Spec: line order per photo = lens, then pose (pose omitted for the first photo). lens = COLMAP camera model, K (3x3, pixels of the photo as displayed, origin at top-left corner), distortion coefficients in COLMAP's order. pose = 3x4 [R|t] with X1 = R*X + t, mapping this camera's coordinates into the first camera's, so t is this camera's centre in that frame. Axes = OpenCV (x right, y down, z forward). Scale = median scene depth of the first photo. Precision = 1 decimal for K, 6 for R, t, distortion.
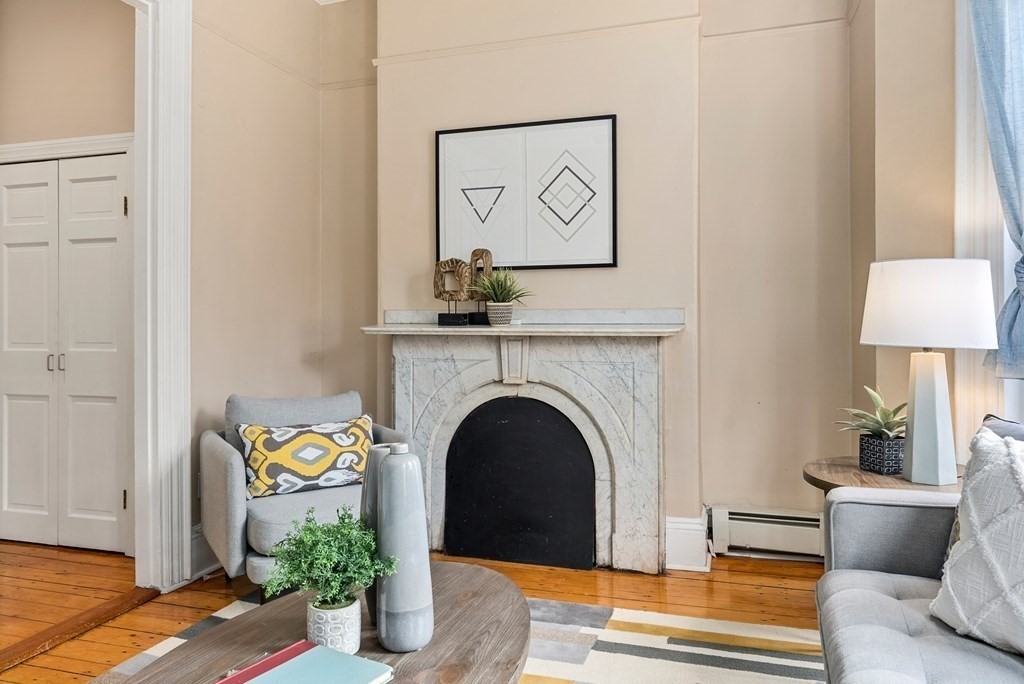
lens RADIAL K [[707.1, 0, 485.8], [0, 707.1, 321.8], [0, 0, 1]] dist [0.001274, 0.001644]
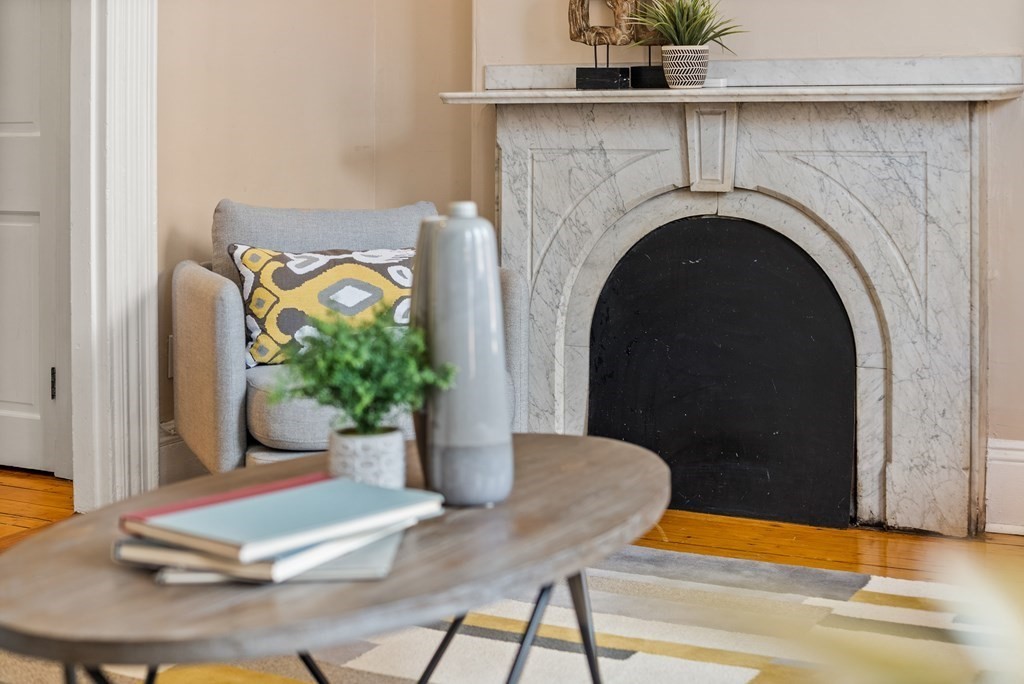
lens RADIAL K [[1457.9, 0, 512.5], [0, 1457.9, 146.3], [0, 0, 1]] dist [-0.112847, 0.023603]
pose [[0.989060, 0.003845, -0.147465, 0.056213], [-0.003600, 0.999992, 0.001927, 0.051476], [0.147471, -0.001375, 0.989065, -0.155932]]
